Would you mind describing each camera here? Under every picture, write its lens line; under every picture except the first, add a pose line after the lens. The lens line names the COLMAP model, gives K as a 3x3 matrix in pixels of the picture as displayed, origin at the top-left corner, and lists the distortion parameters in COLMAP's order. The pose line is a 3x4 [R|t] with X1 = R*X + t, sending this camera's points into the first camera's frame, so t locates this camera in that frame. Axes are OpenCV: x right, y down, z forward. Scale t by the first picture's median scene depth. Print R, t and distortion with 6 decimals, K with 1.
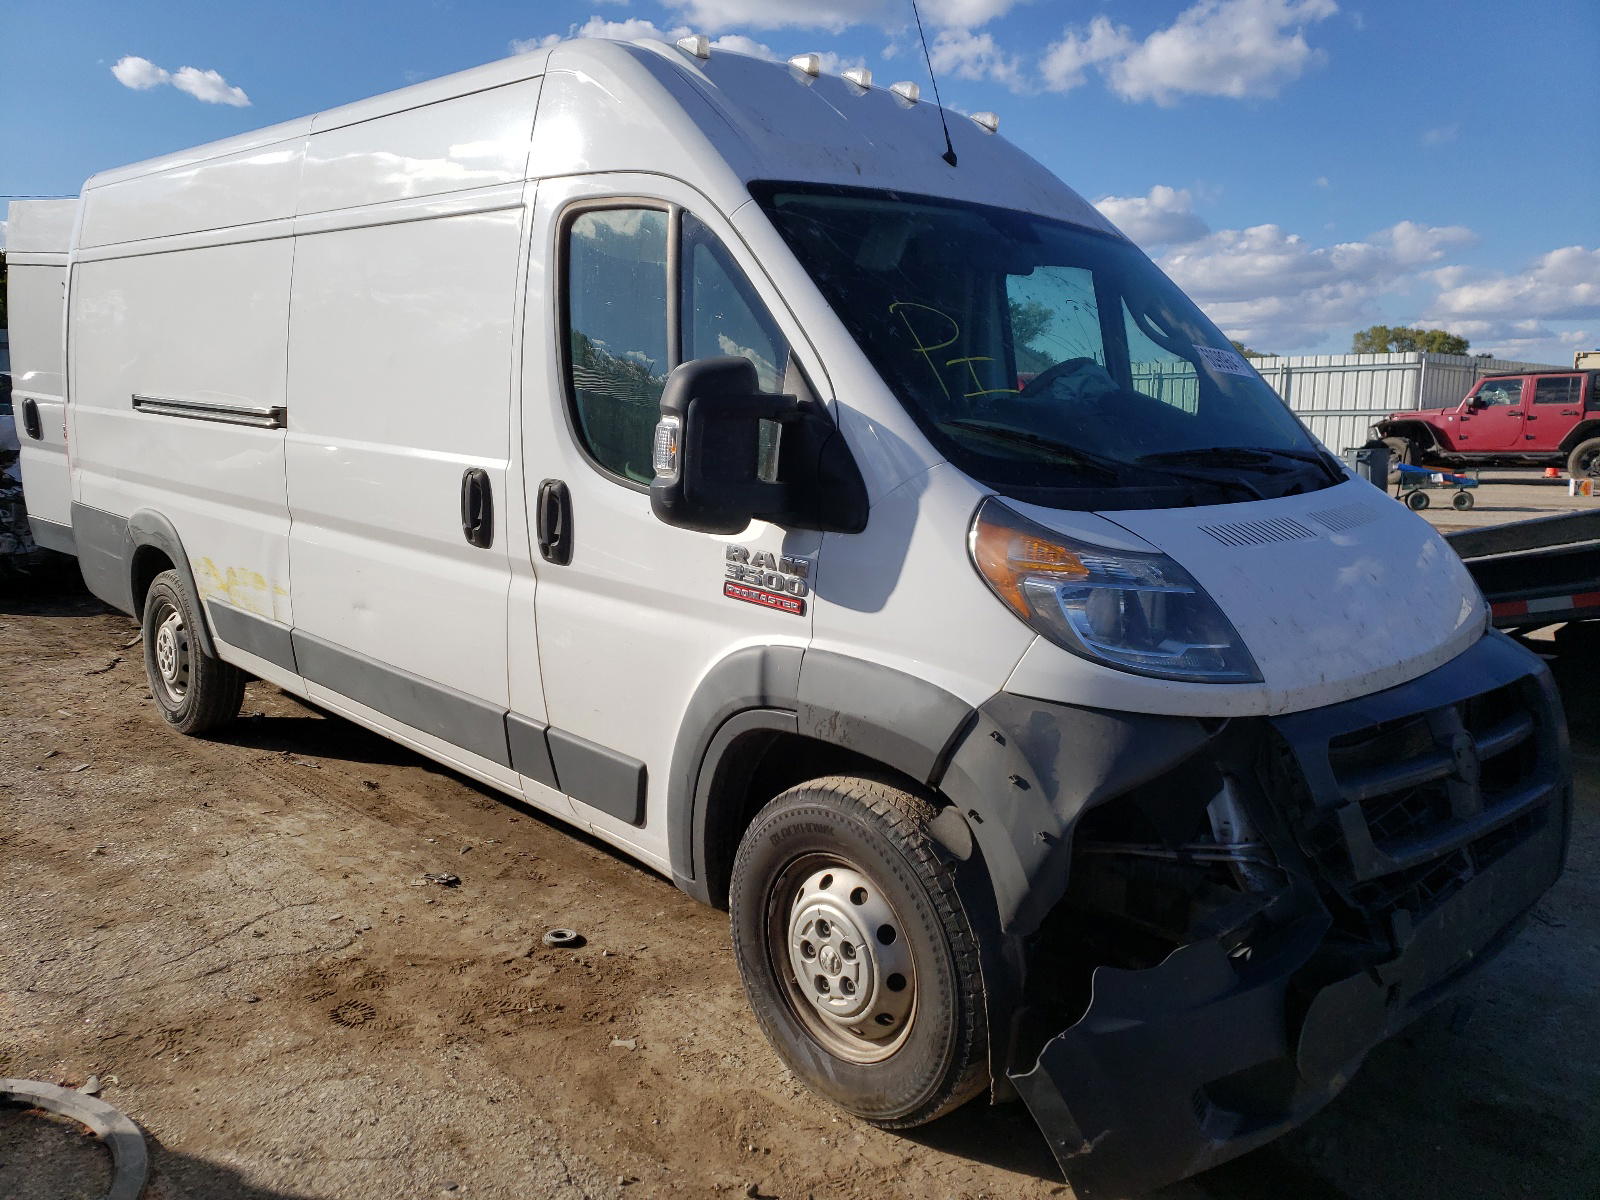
lens RADIAL K [[1291.3, 0, 764.5], [0, 1291.3, 597.7], [0, 0, 1]] dist [0.035018, -0.001953]
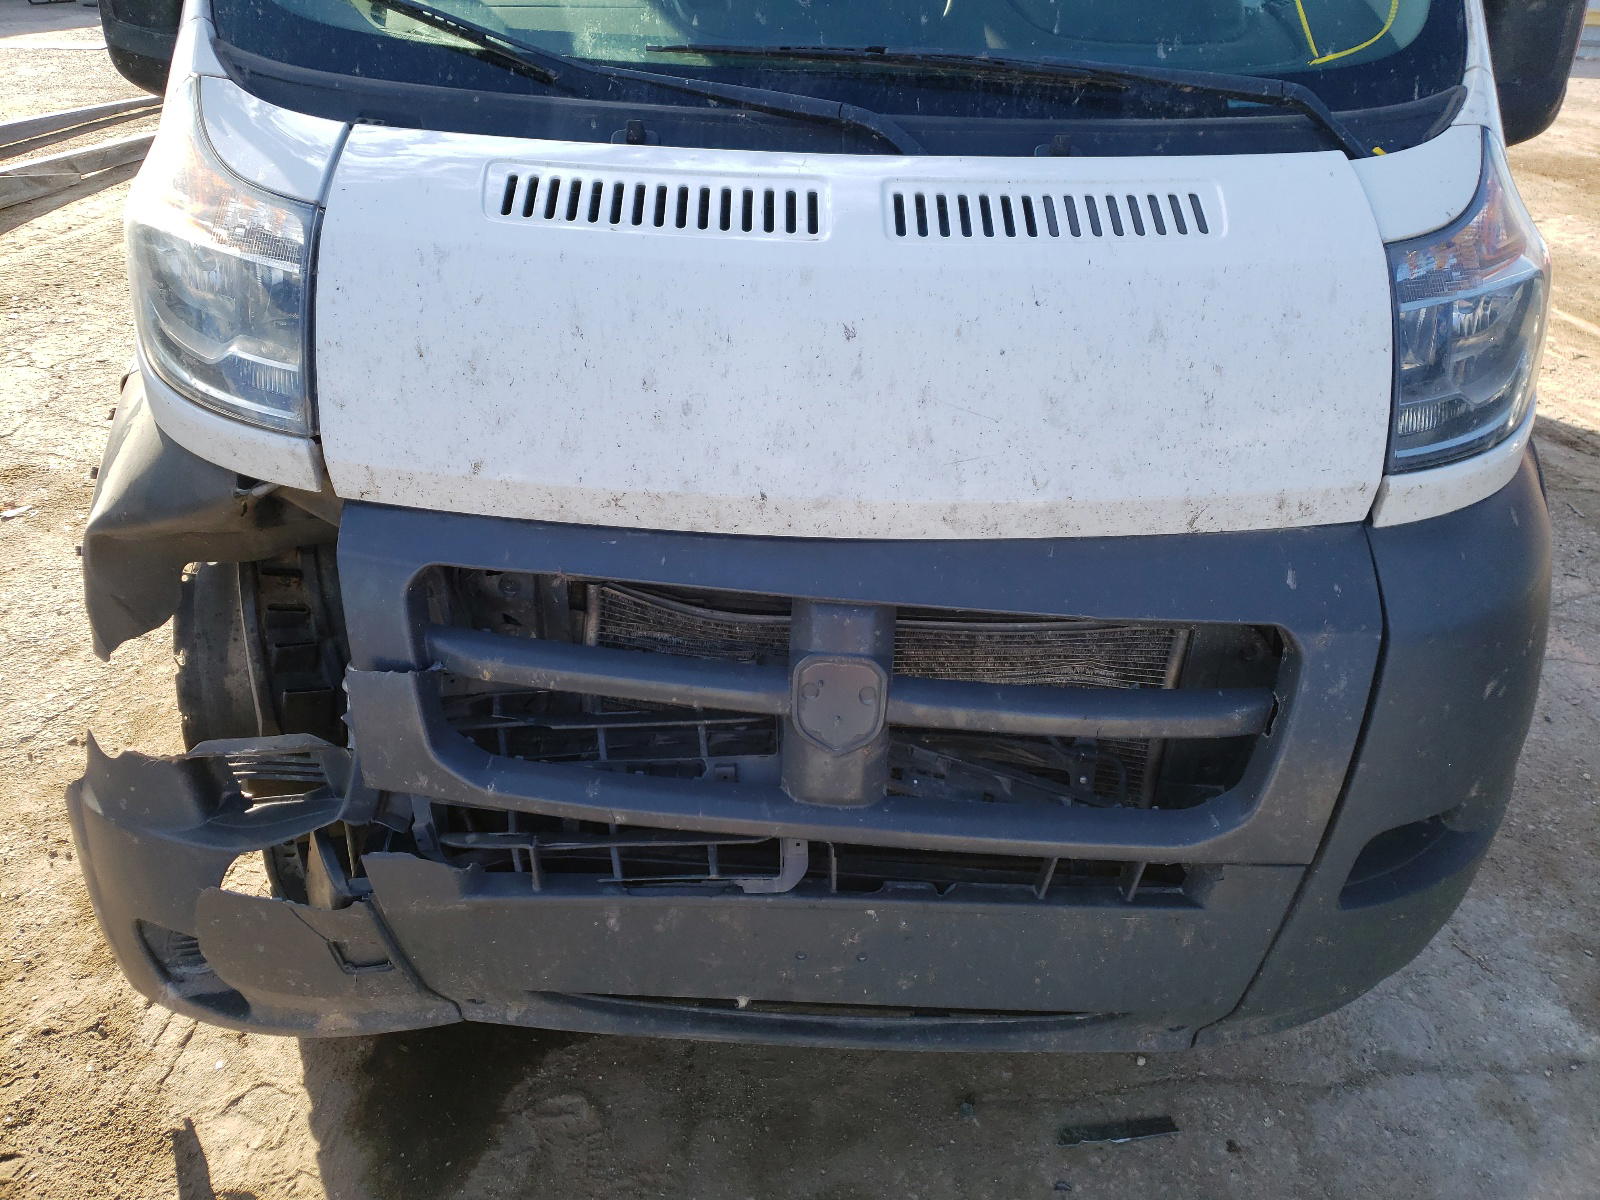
lens RADIAL K [[1232.6, 0, 800.0], [0, 1232.6, 600.0], [0, 0, 1]] dist [0.029285, -0.009084]
pose [[0.711956, 0.338189, -0.615424, 0.880295], [-0.139804, 0.927111, 0.347735, -0.094327], [0.688167, -0.161533, 0.707343, 0.689415]]
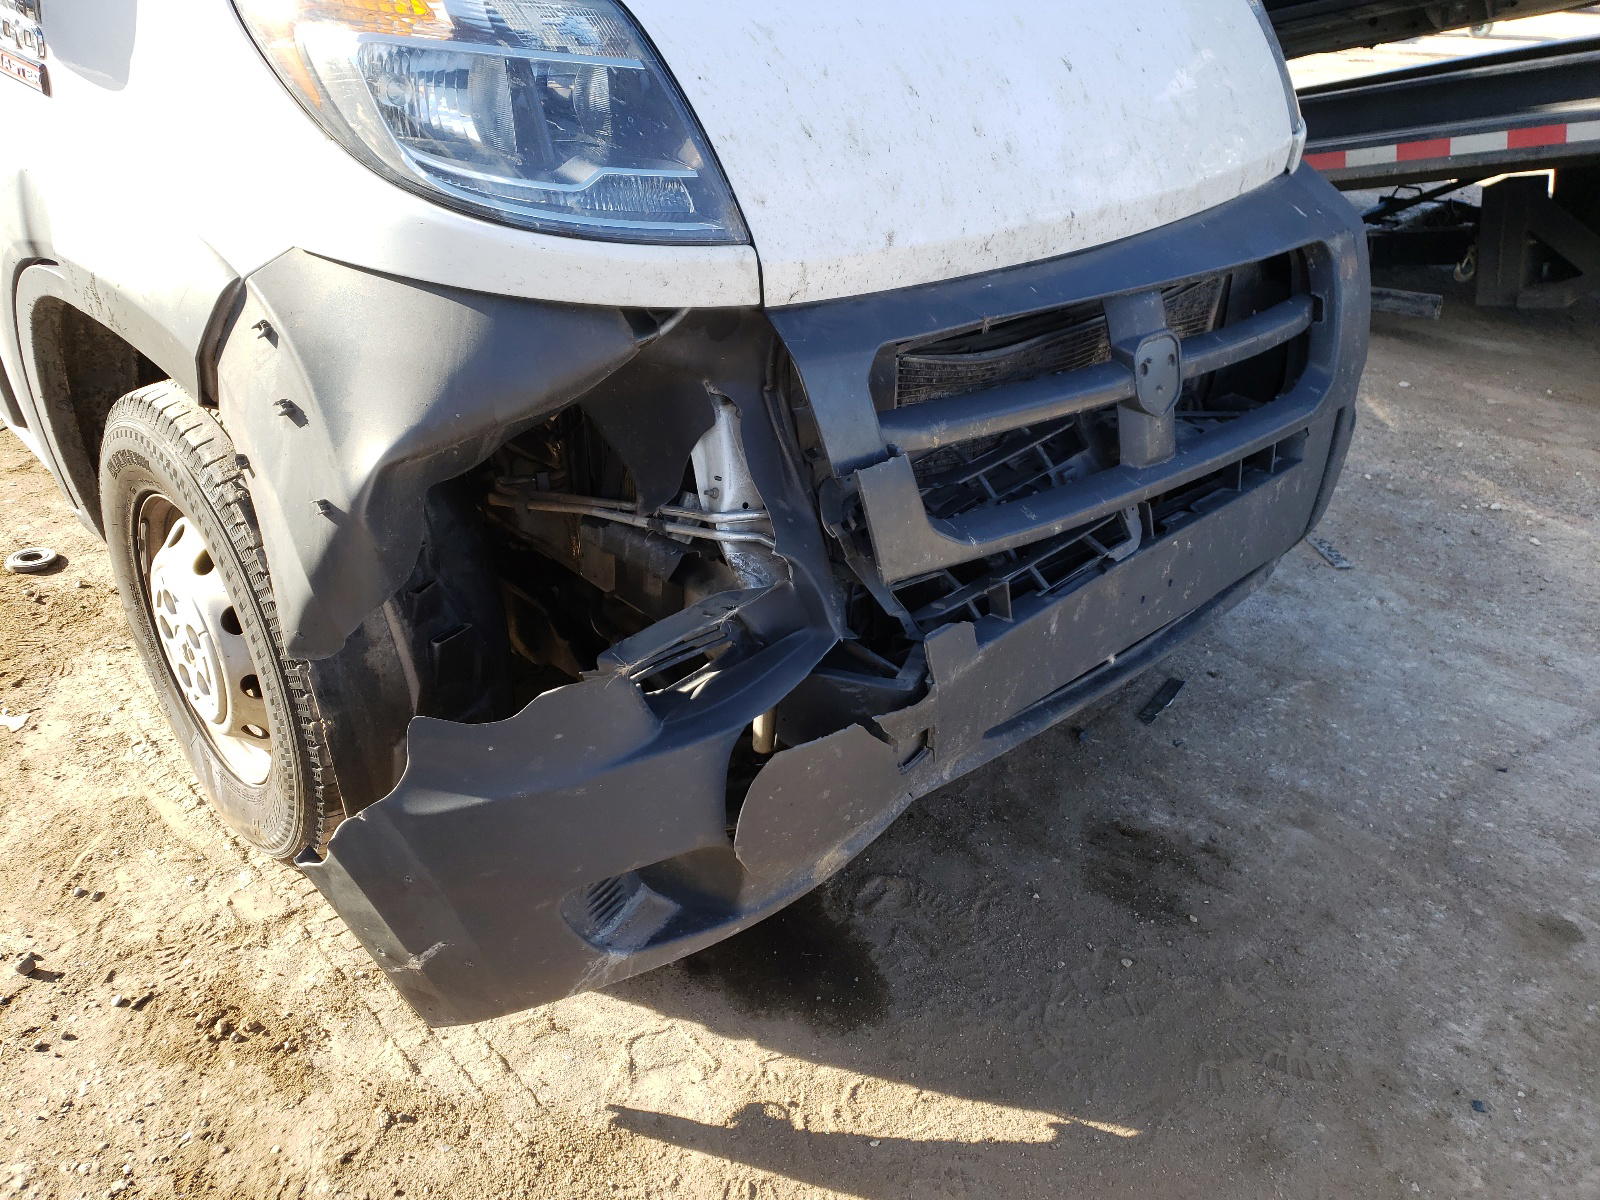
lens RADIAL K [[1232.6, 0, 800.0], [0, 1232.6, 600.0], [0, 0, 1]] dist [0.029285, -0.009084]
pose [[0.999479, 0.027237, 0.017344, 0.381100], [-0.031620, 0.934472, 0.354629, 0.017236], [-0.006548, -0.354992, 0.934846, 0.421649]]
